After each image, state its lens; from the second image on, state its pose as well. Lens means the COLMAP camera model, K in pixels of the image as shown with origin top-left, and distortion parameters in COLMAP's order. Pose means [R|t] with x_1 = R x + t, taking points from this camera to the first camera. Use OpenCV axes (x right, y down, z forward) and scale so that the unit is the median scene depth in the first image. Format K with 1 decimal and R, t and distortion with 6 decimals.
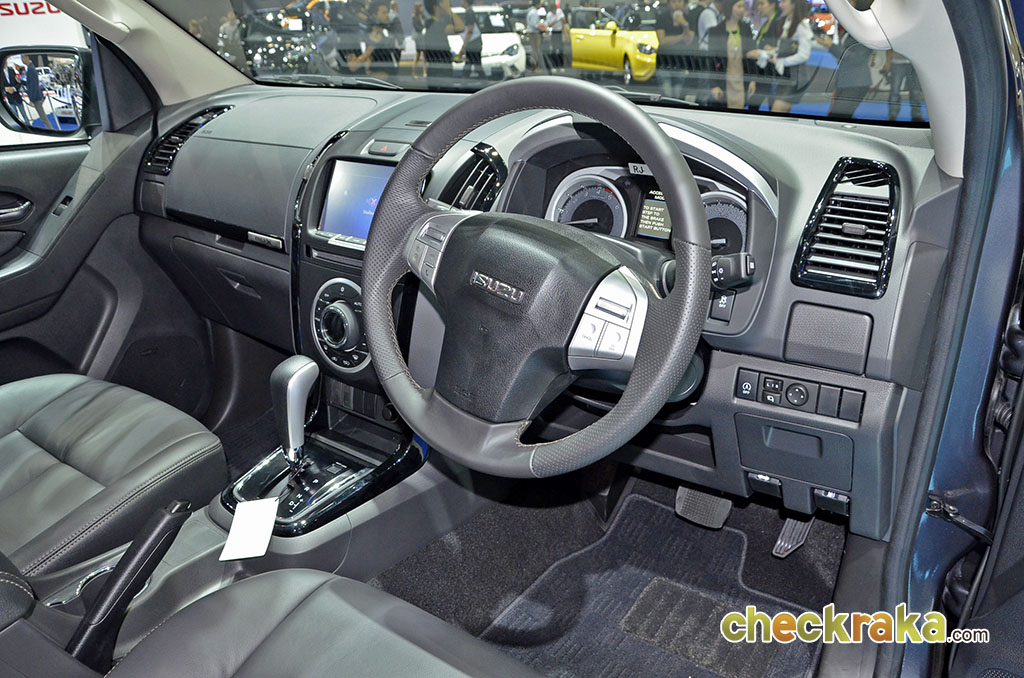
lens RADIAL K [[781.1, 0, 512.0], [0, 781.1, 339.0], [0, 0, 1]] dist [-0.197019, 0.184989]
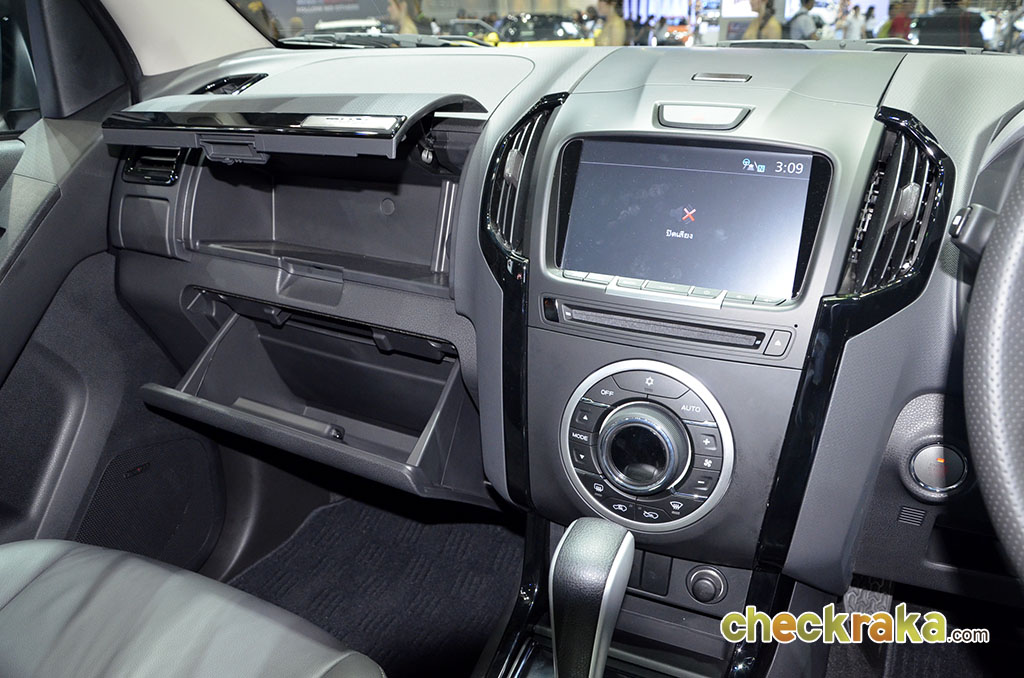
lens RADIAL K [[781.1, 0, 512.0], [0, 781.1, 339.0], [0, 0, 1]] dist [-0.197019, 0.184989]
pose [[0.986202, -0.066006, 0.151818, -0.277330], [0.069082, 0.997497, -0.015075, -0.064861], [-0.150443, 0.025355, 0.988293, 0.352922]]
